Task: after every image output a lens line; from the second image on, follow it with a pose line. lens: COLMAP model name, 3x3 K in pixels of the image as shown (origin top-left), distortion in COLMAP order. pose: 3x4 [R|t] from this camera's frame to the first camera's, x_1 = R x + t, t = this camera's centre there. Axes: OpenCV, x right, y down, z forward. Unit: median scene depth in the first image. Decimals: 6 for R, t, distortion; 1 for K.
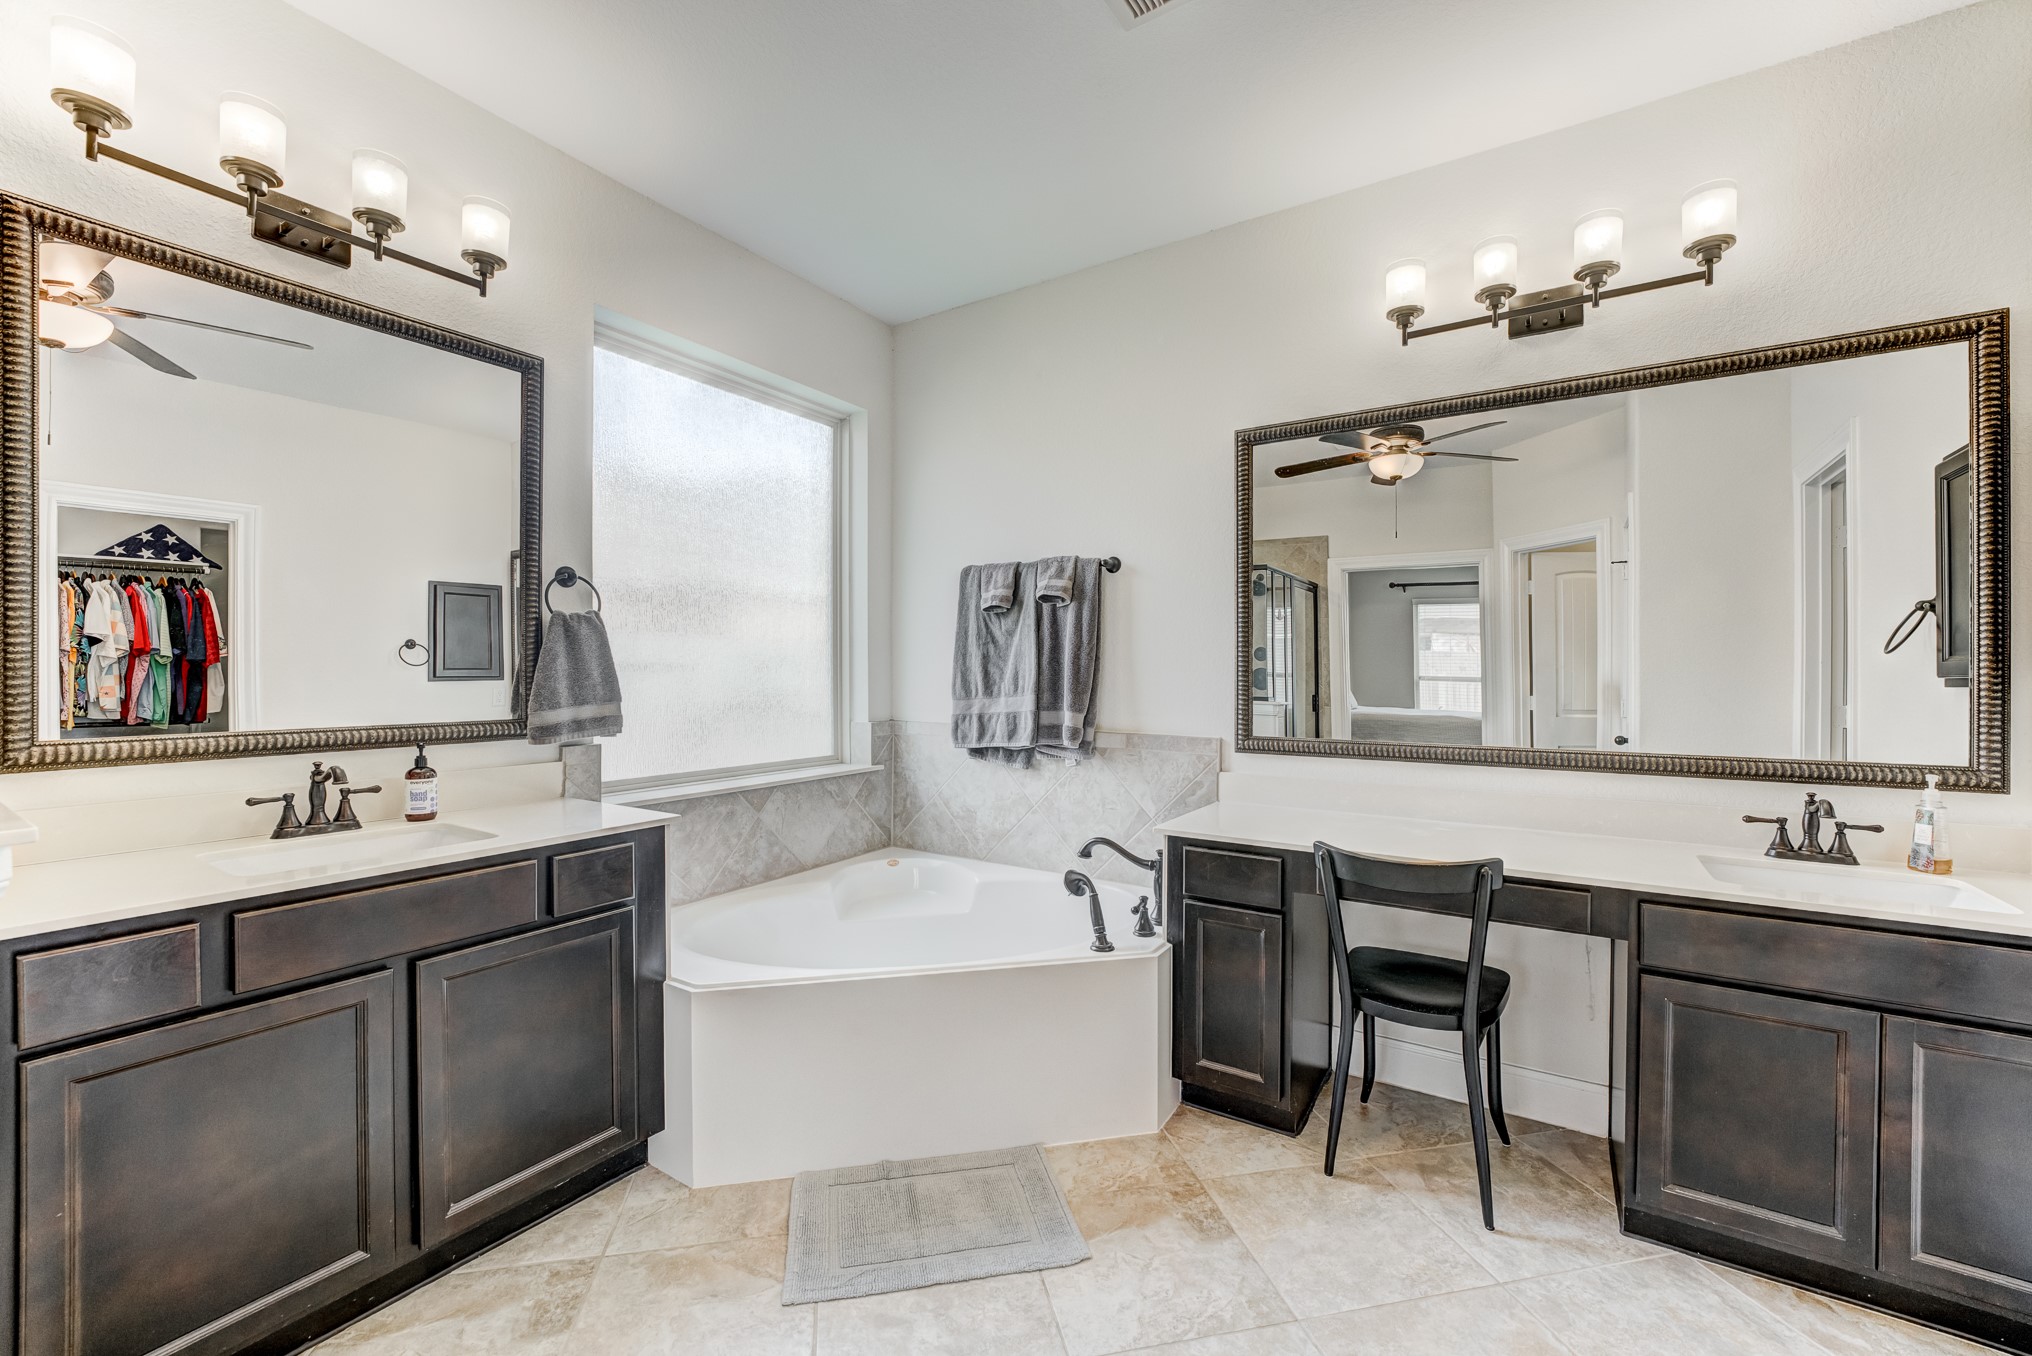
lens RADIAL K [[829.9, 0, 1006.7], [0, 829.9, 675.2], [0, 0, 1]] dist [-0.014492, 0.001090]
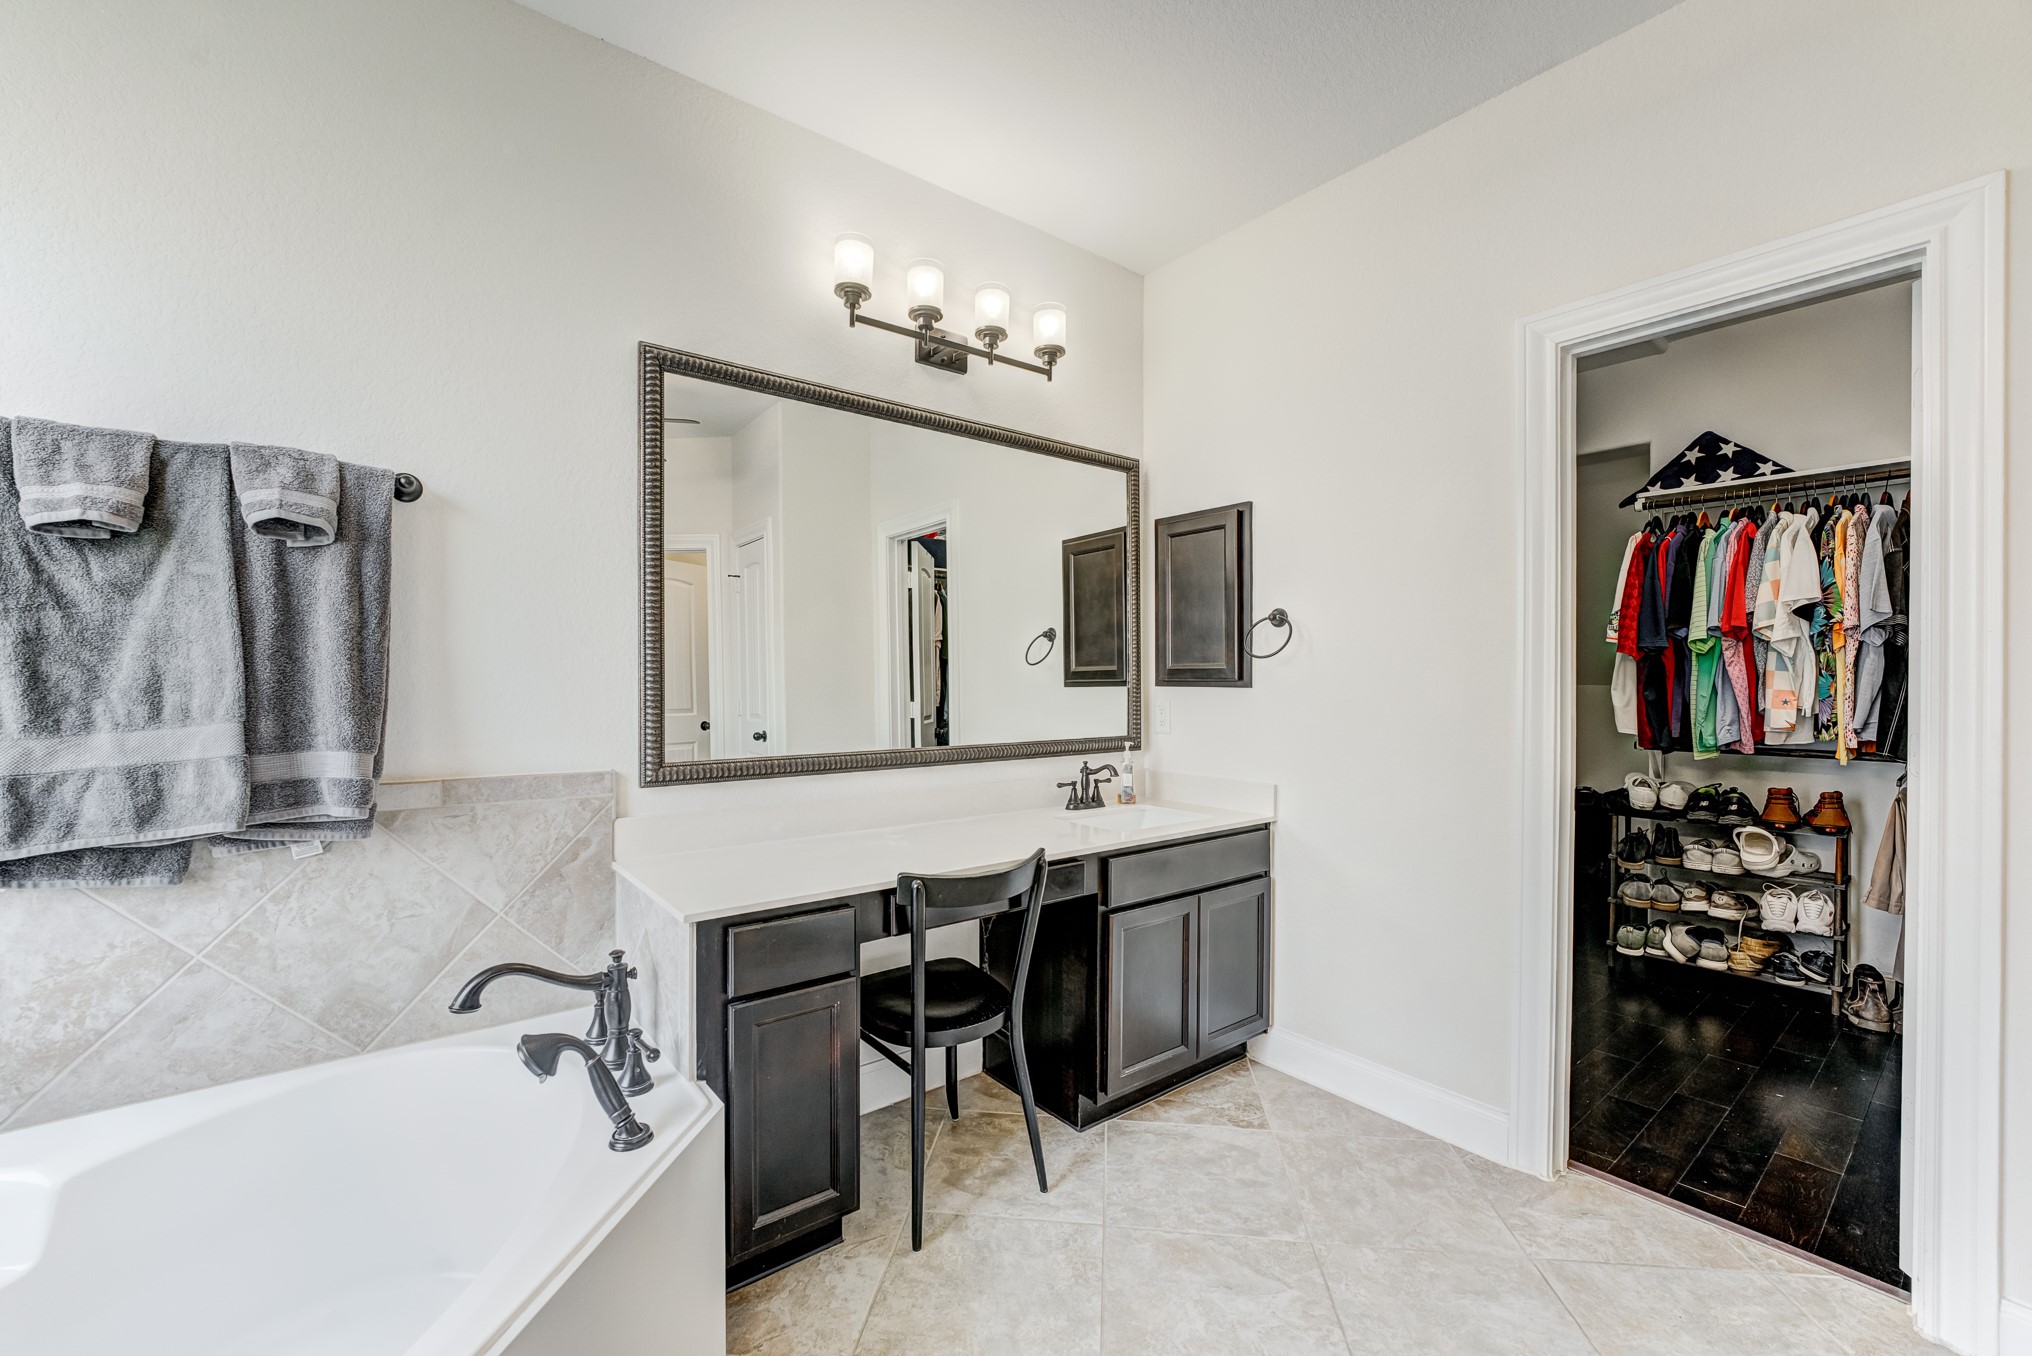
lens RADIAL K [[829.9, 0, 1016.2], [0, 829.9, 677.4], [0, 0, 1]] dist [-0.014492, 0.001090]
pose [[0.308735, -0.000678, 0.951148, -0.278959], [0.002961, 0.999996, -0.000249, -0.001410], [-0.951143, 0.002893, 0.308736, 0.425507]]
